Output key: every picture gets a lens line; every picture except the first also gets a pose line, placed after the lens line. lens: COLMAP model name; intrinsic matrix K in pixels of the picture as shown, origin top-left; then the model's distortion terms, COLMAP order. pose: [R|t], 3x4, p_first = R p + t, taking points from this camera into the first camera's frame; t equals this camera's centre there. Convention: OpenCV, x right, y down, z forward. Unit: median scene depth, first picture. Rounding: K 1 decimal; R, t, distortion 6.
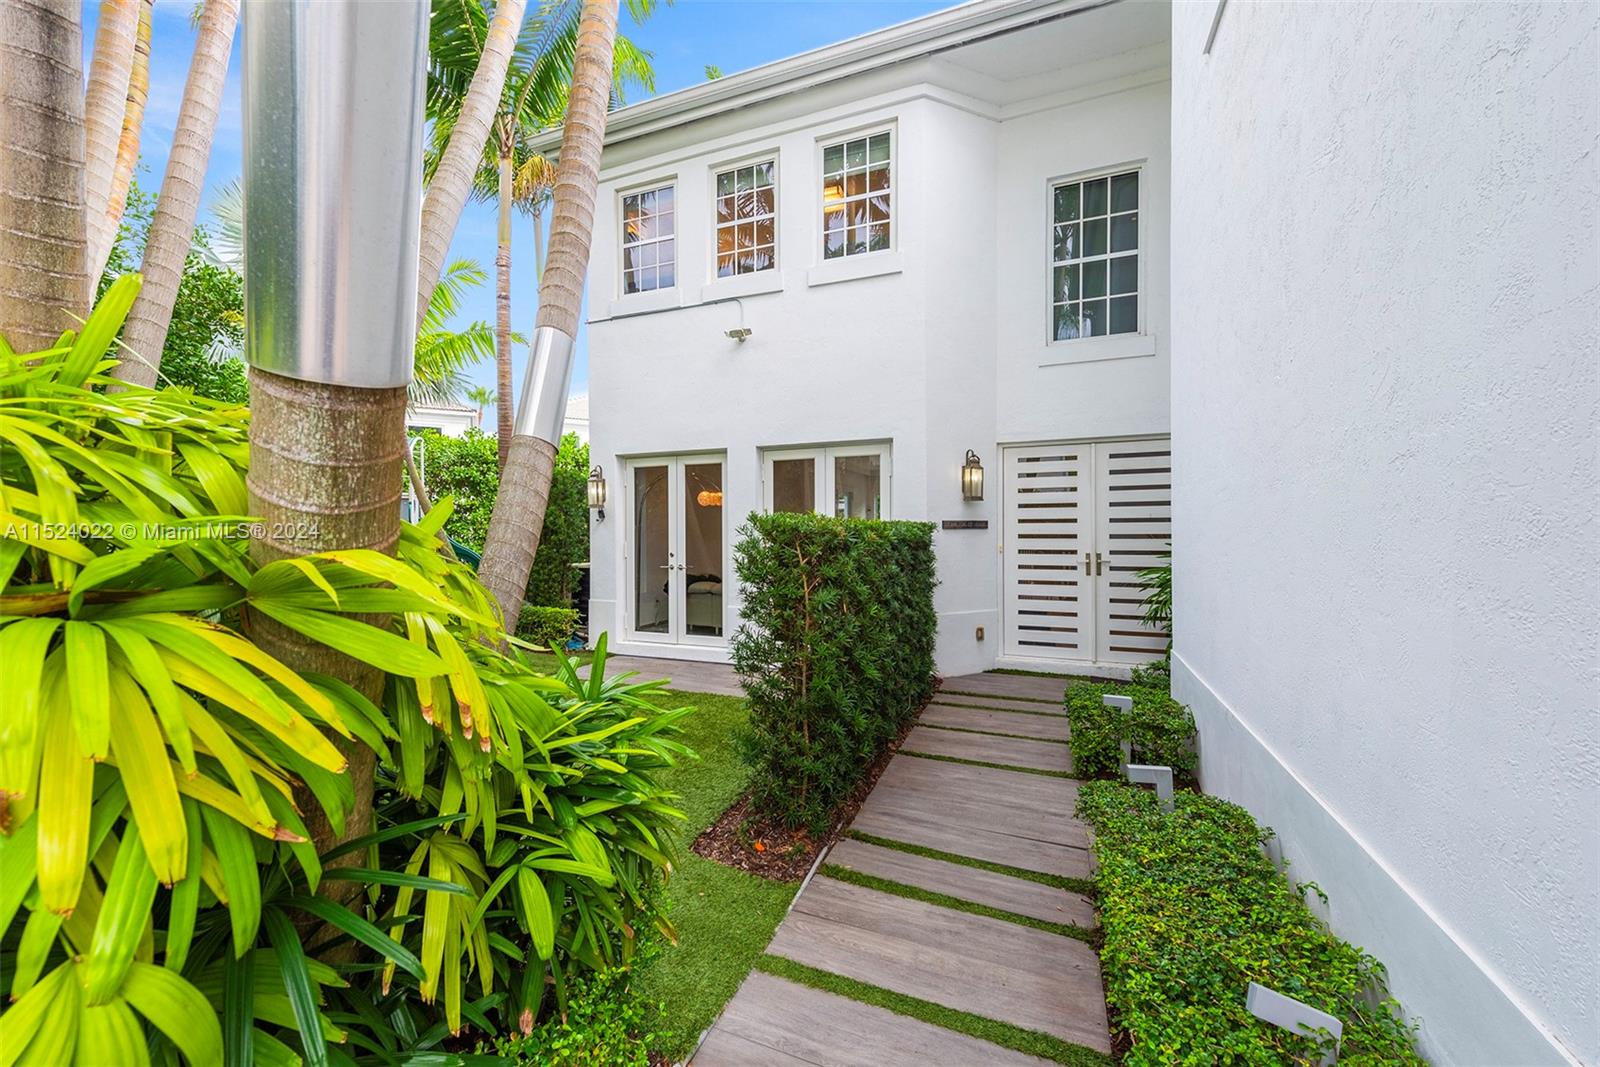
lens RADIAL K [[623.6, 0, 797.8], [0, 623.6, 535.6], [0, 0, 1]] dist [0.012571, -0.000650]
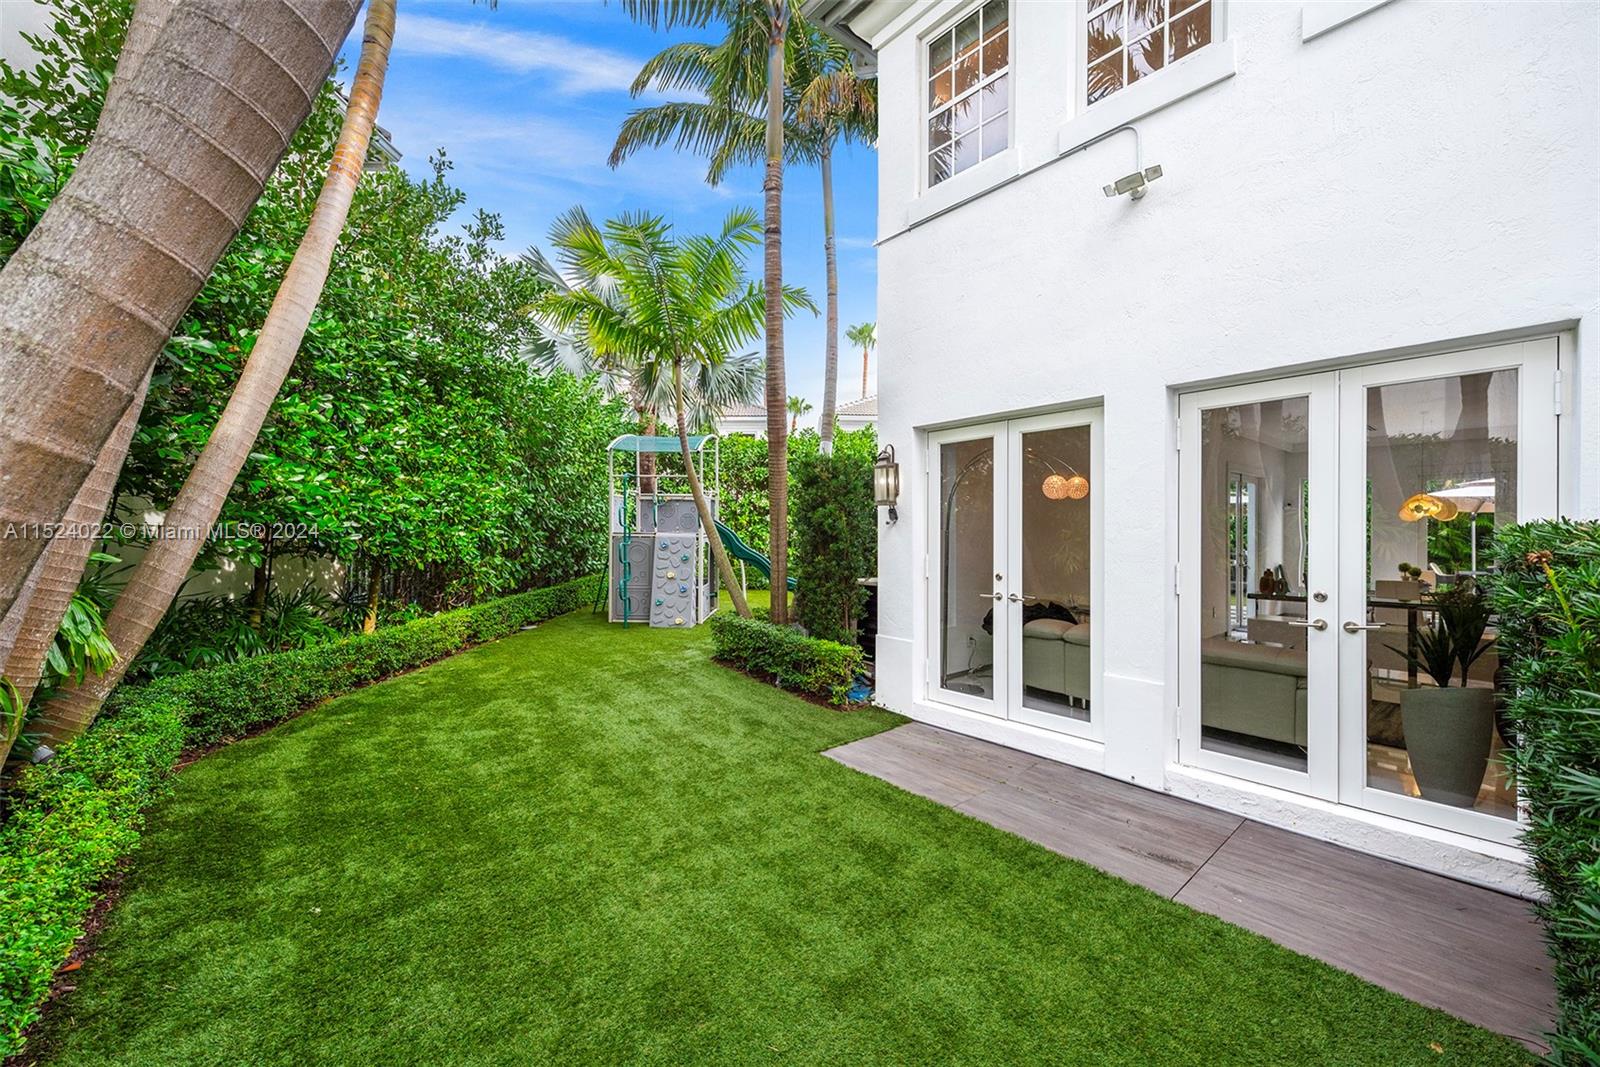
lens RADIAL K [[623.6, 0, 794.5], [0, 623.6, 534.0], [0, 0, 1]] dist [0.012571, -0.000650]
pose [[0.888773, 0.004683, -0.458324, -0.093790], [-0.005612, 0.999984, -0.000666, -0.011055], [0.458313, 0.003164, 0.888785, 0.333006]]
